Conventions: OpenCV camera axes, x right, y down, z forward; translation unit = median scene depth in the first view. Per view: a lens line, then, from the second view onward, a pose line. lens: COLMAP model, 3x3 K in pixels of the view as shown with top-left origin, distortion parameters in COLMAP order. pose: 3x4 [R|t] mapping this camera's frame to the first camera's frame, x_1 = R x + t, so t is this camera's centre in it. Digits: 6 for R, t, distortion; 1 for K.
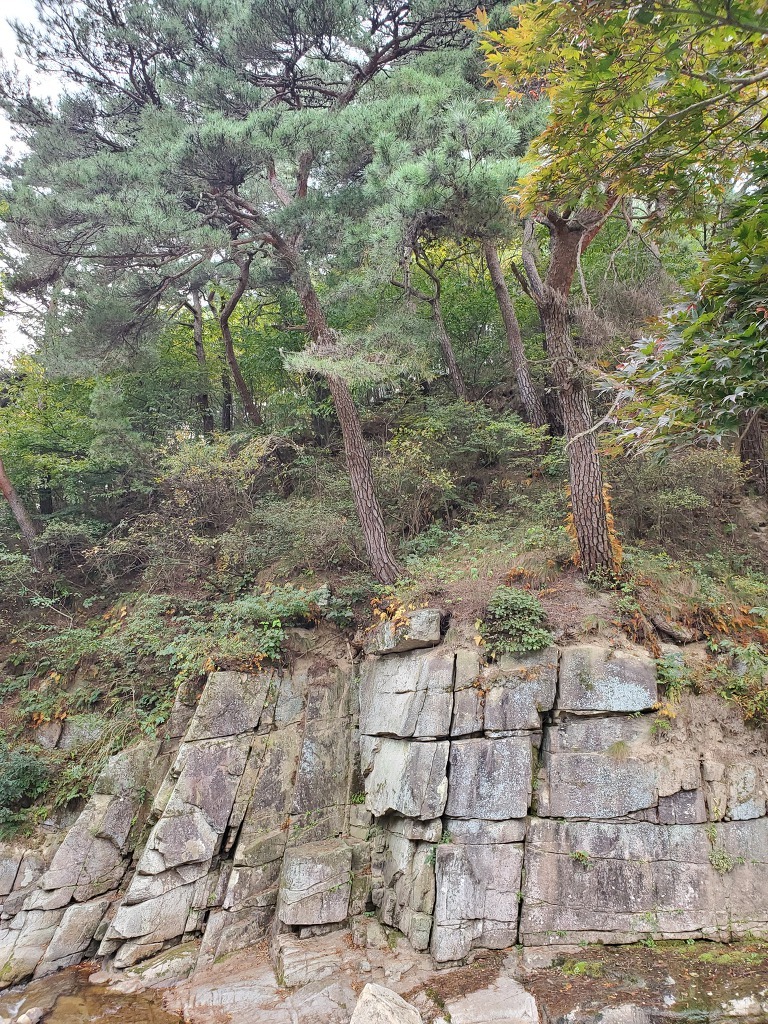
lens RADIAL K [[775.2, 0, 387.1], [0, 775.2, 517.5], [0, 0, 1]] dist [0.036194, -0.019626]
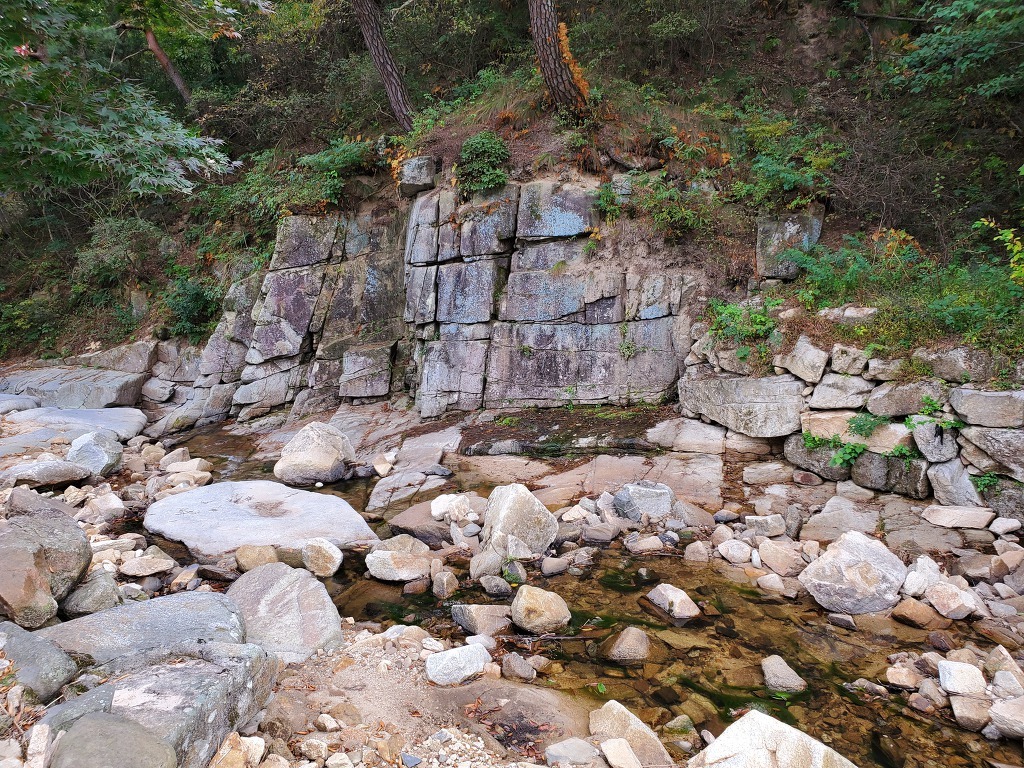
lens RADIAL K [[775.2, 0, 504.2], [0, 775.2, 366.1], [0, 0, 1]] dist [0.036194, -0.019626]
pose [[0.973434, -0.001526, -0.228964, 0.457113], [0.091528, 0.919202, 0.383001, -0.028583], [0.209880, -0.393783, 0.894922, -0.146318]]
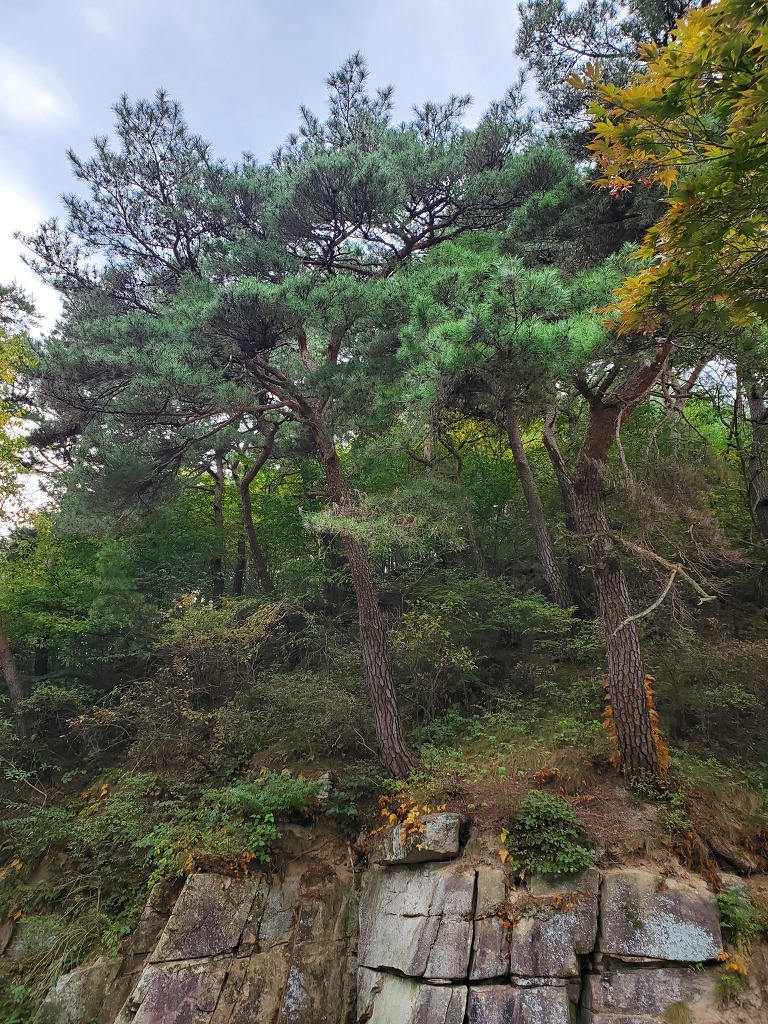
lens RADIAL K [[775.2, 0, 378.8], [0, 775.2, 511.7], [0, 0, 1]] dist [0.036194, -0.019626]
pose [[0.998521, 0.045381, -0.029944, -0.010655], [-0.051024, 0.972371, -0.227795, -0.006096], [0.018779, 0.228986, 0.973249, 0.077398]]
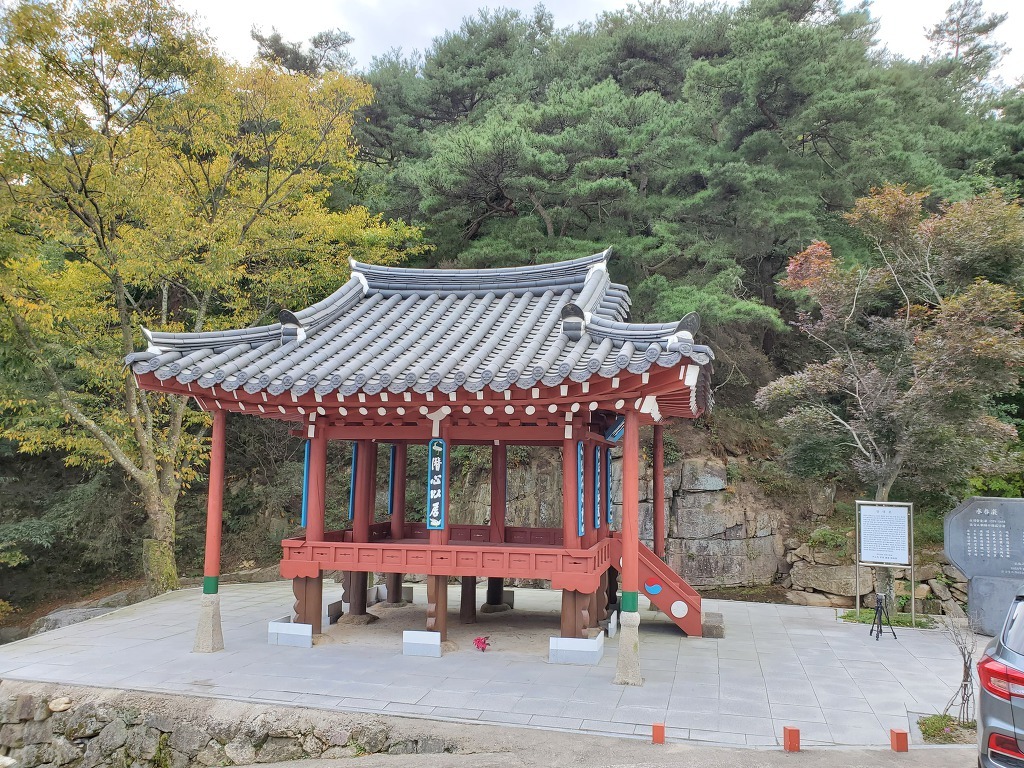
lens RADIAL K [[775.2, 0, 519.7], [0, 775.2, 345.7], [0, 0, 1]] dist [0.036194, -0.019626]
pose [[0.989151, 0.014617, 0.146172, -0.515461], [-0.029621, 0.994445, 0.101003, -0.332444], [-0.143883, -0.104237, 0.984090, -0.951551]]
